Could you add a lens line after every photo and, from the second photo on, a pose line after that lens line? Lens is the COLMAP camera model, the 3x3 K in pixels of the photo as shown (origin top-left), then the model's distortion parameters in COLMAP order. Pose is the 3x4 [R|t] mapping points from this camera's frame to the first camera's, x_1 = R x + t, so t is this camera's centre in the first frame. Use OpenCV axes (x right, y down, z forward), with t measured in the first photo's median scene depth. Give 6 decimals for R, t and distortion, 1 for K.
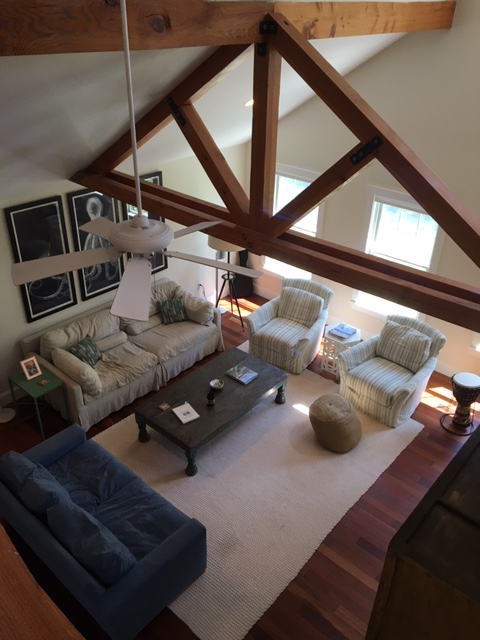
lens RADIAL K [[536.5, 0, 242.1], [0, 536.5, 318.6], [0, 0, 1]] dist [0.057885, -0.008593]
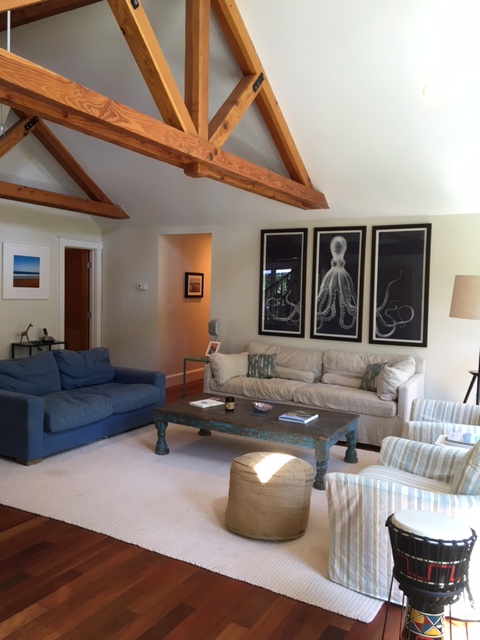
lens RADIAL K [[536.5, 0, 238.9], [0, 536.5, 319.9], [0, 0, 1]] dist [0.057885, -0.008593]
pose [[0.208503, 0.044415, -0.977013, 0.664259], [-0.513497, 0.855173, -0.070709, 0.079047], [0.832374, 0.516436, 0.201113, 0.683892]]
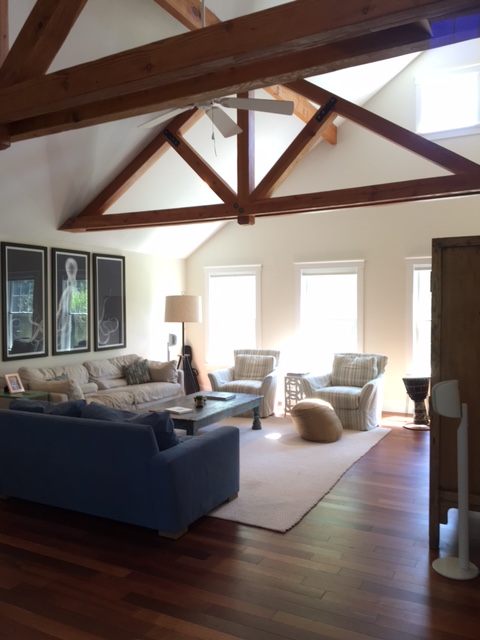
lens RADIAL K [[536.5, 0, 242.5], [0, 536.5, 320.2], [0, 0, 1]] dist [0.057885, -0.008593]
pose [[0.970886, -0.035594, 0.236883, -0.191222], [0.145259, 0.873814, -0.464057, 0.444406], [-0.190474, 0.484956, 0.853544, 0.027532]]
